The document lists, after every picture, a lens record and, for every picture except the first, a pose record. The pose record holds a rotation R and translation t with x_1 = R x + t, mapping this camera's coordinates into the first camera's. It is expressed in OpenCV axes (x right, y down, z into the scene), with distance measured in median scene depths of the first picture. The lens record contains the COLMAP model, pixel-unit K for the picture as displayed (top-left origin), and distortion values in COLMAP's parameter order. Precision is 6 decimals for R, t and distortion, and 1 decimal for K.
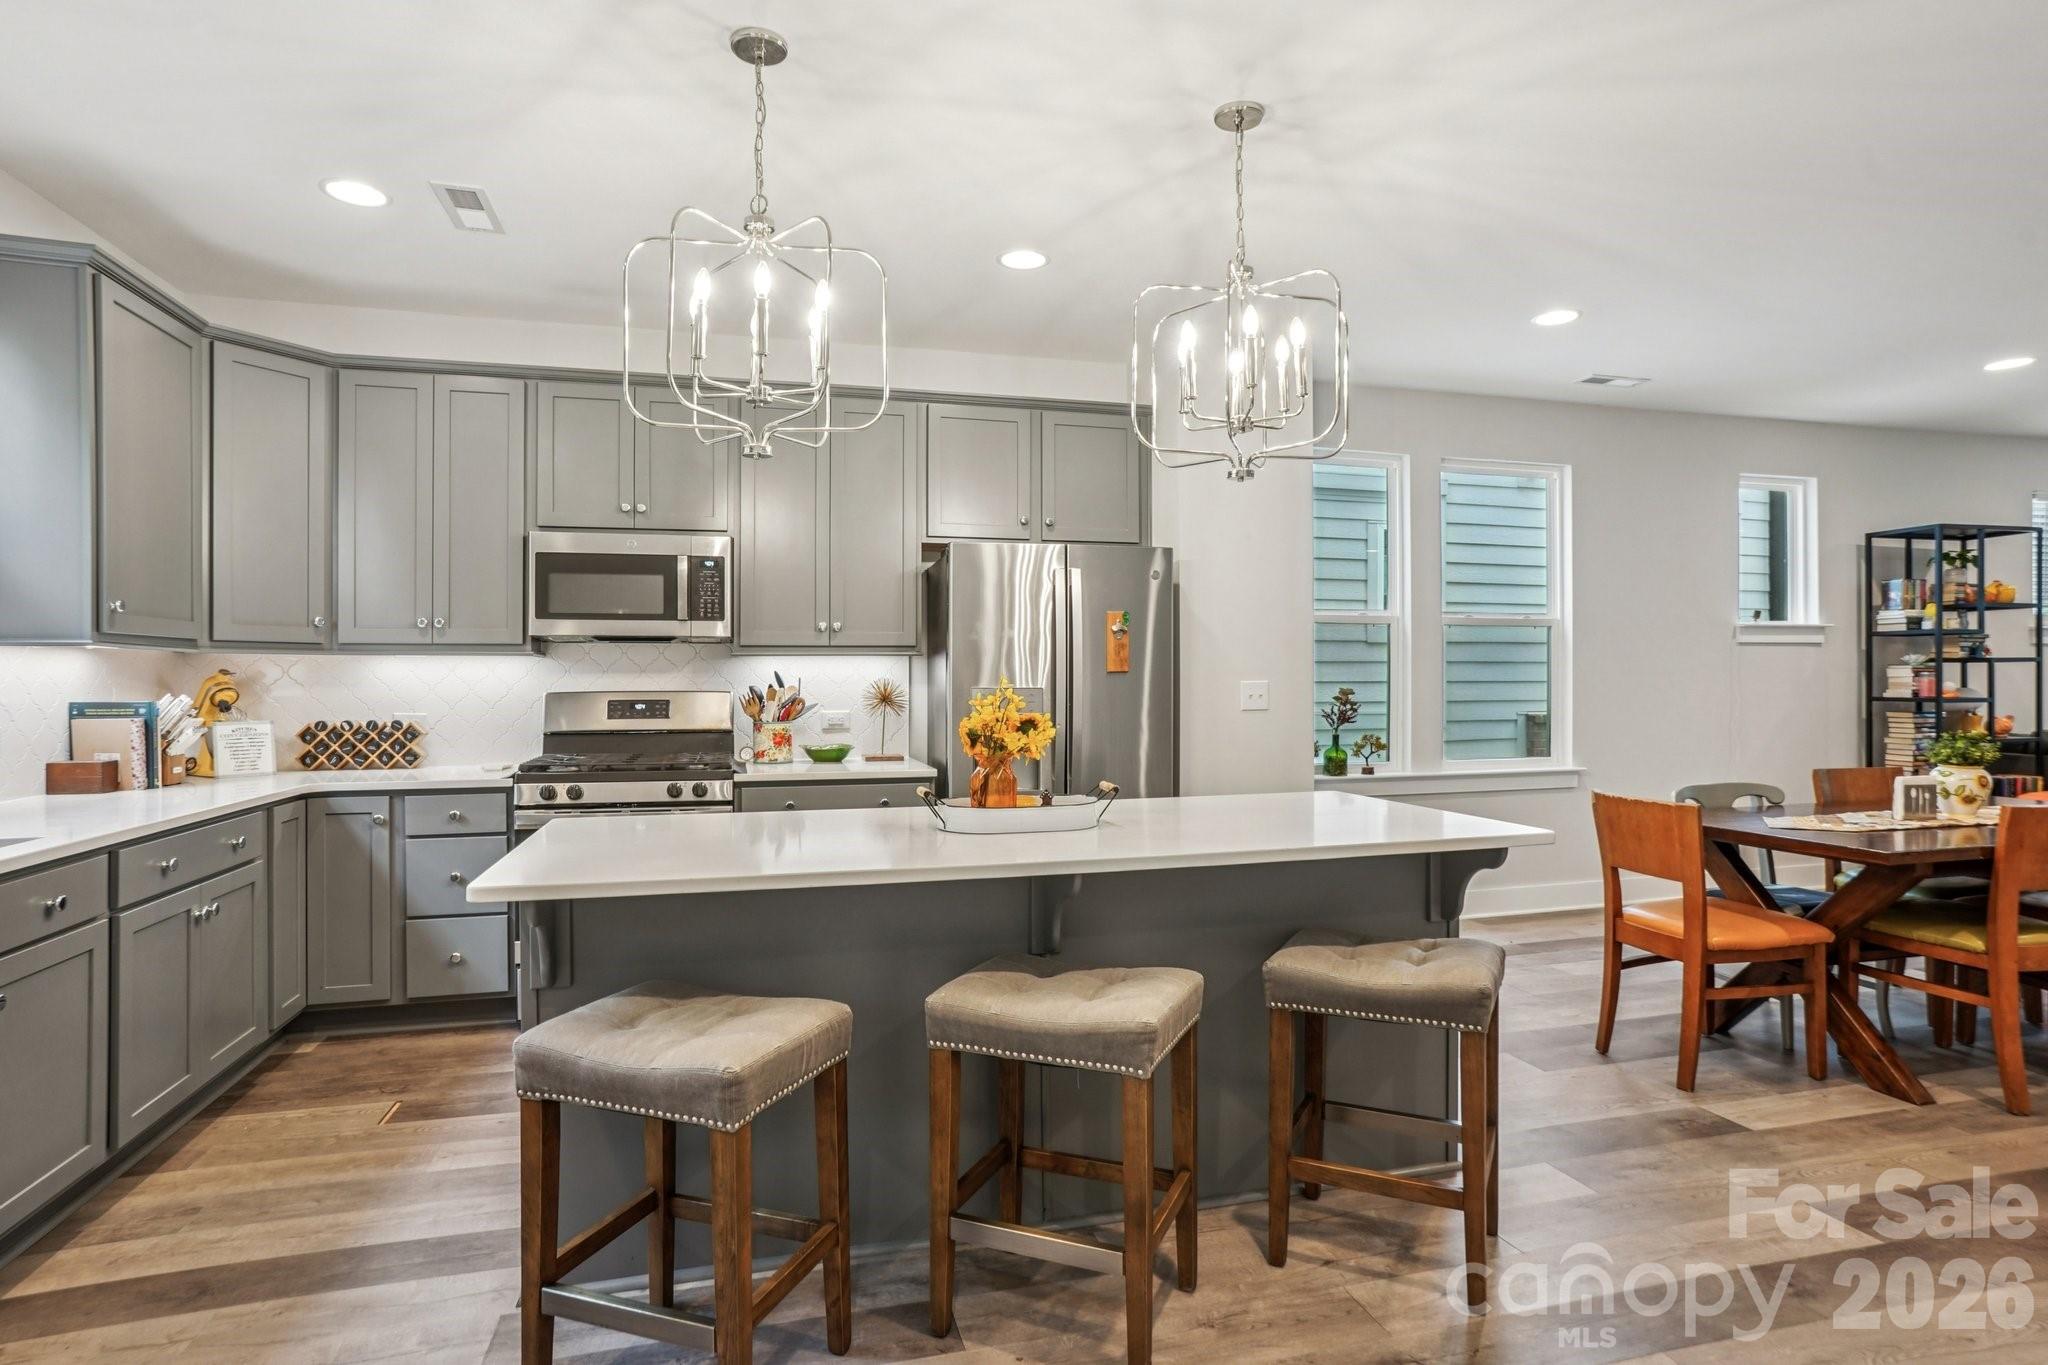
lens RADIAL K [[1059.7, 0, 1024.0], [0, 1059.7, 682.5], [0, 0, 1]] dist [-0.065574, 0.035895]
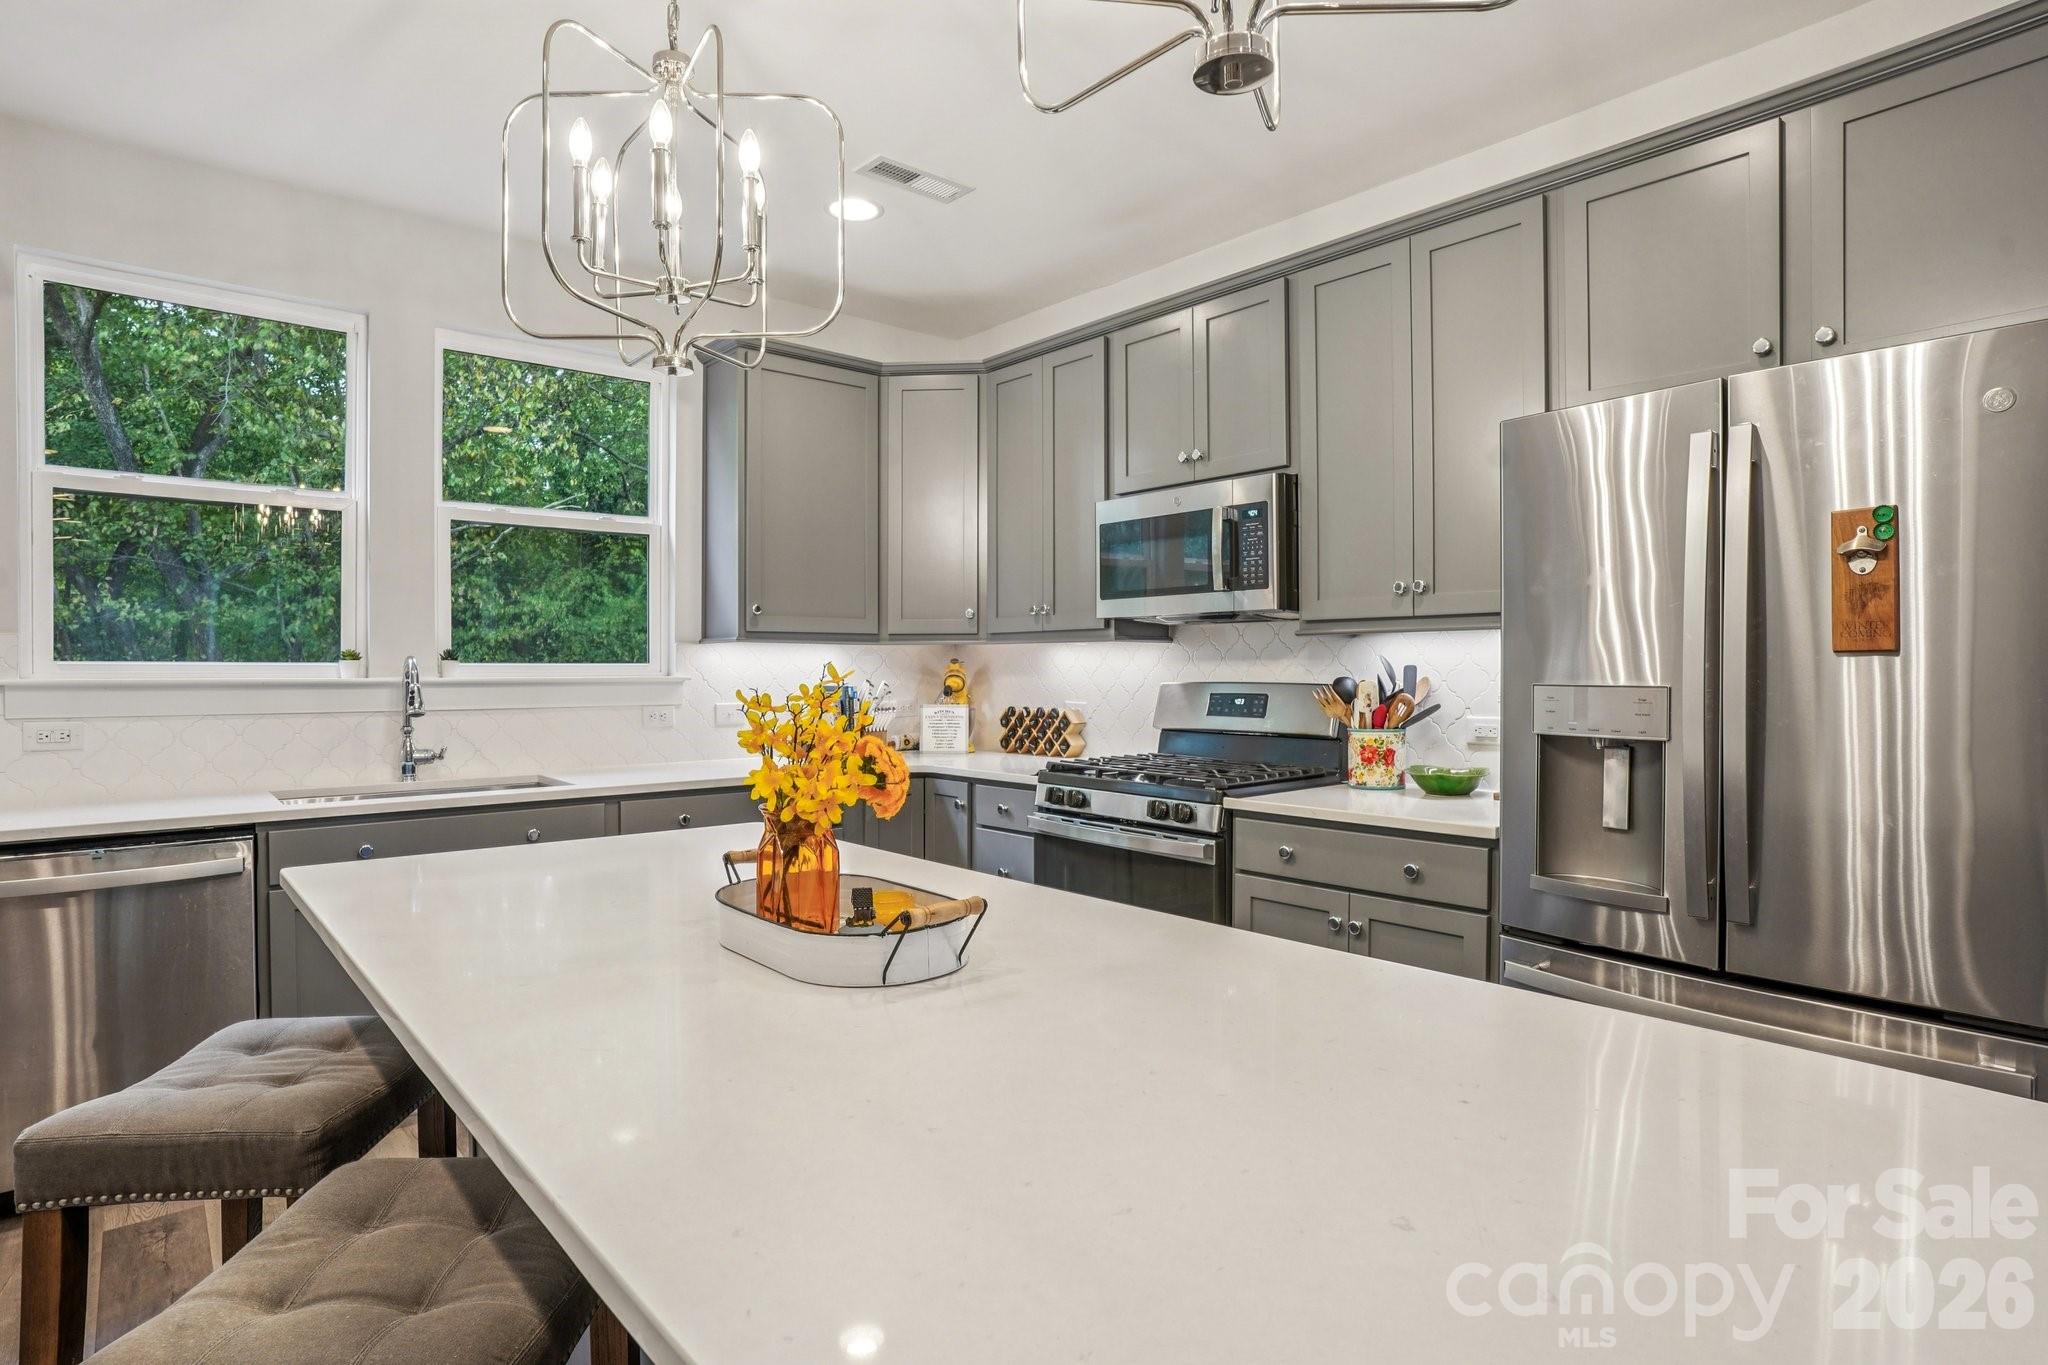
lens RADIAL K [[1077.7, 0, 1010.9], [0, 1077.7, 687.2], [0, 0, 1]] dist [-0.067224, 0.039610]
pose [[0.426446, 0.017454, -0.904345, 0.322801], [0.000091, 0.999813, 0.019340, -0.004241], [0.904513, -0.008329, 0.426364, 0.524833]]
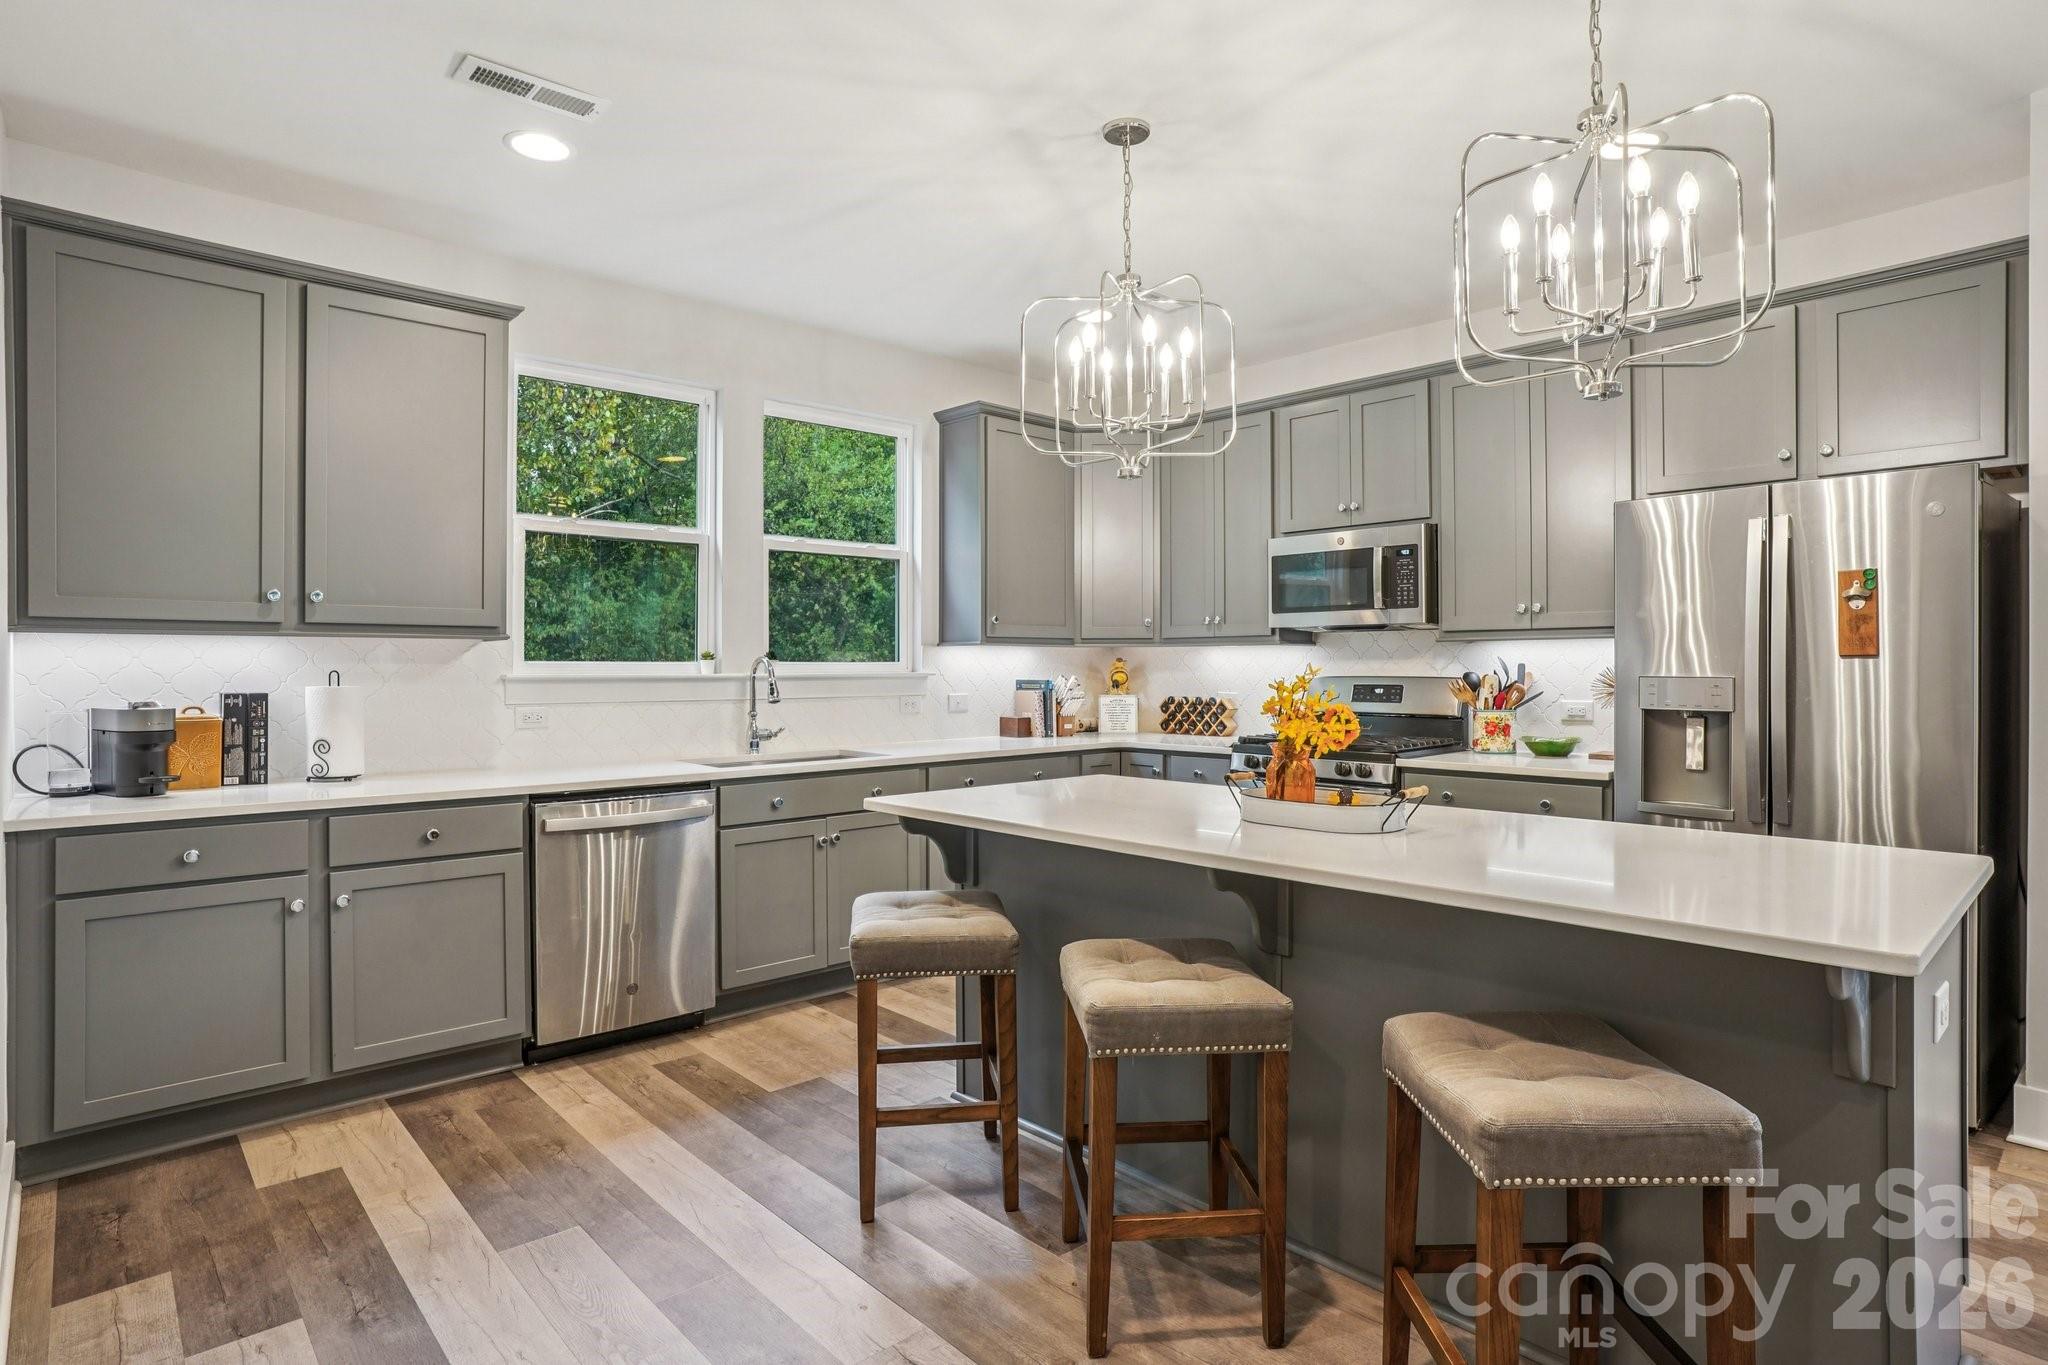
lens RADIAL K [[1059.7, 0, 1024.0], [0, 1059.7, 682.5], [0, 0, 1]] dist [-0.065574, 0.035895]
pose [[0.459846, 0.015859, -0.887857, 0.443042], [0.000960, 0.999831, 0.018356, -0.005839], [0.887998, -0.009293, 0.459753, 0.203852]]
